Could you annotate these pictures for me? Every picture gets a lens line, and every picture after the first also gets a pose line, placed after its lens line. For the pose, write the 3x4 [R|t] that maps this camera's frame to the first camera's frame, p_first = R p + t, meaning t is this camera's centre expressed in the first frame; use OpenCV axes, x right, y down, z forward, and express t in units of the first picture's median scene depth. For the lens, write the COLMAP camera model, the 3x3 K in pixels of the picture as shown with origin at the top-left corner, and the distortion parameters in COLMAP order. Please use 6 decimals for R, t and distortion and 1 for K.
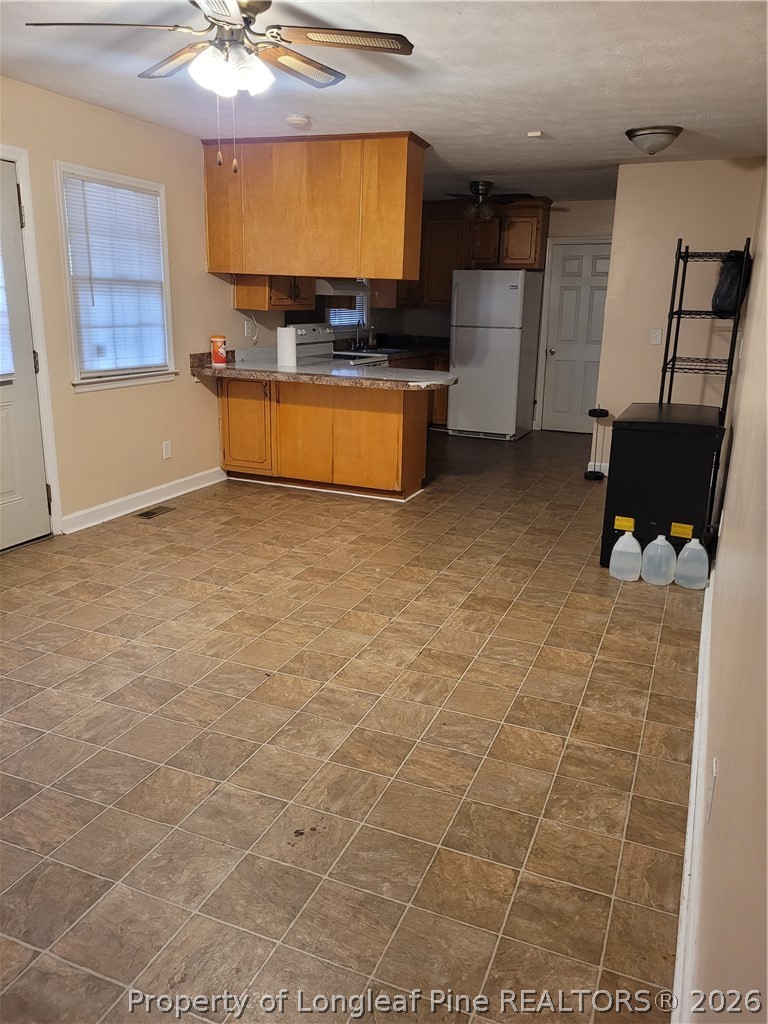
lens RADIAL K [[783.7, 0, 385.4], [0, 783.7, 512.5], [0, 0, 1]] dist [0.063509, 0.001064]
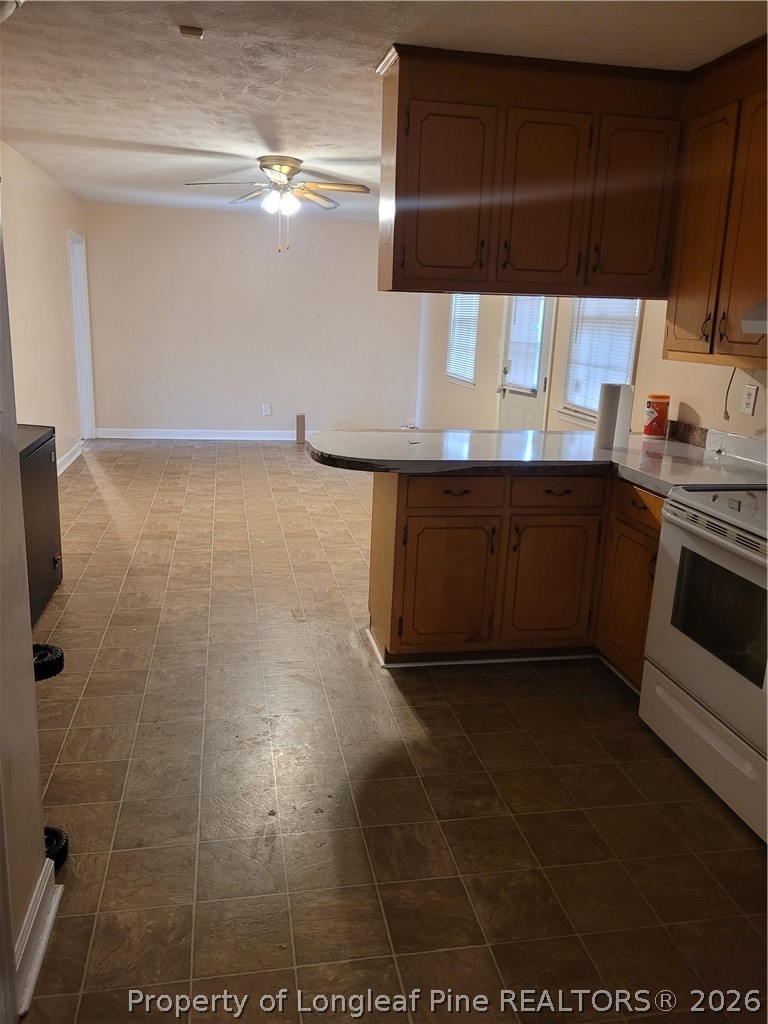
lens RADIAL K [[783.7, 0, 384.1], [0, 783.7, 511.6], [0, 0, 1]] dist [0.063509, 0.001064]
pose [[-0.831002, 0.076347, -0.551006, 0.493183], [-0.205448, 0.878380, 0.431554, -0.520846], [0.516940, 0.471825, -0.714250, 1.934277]]
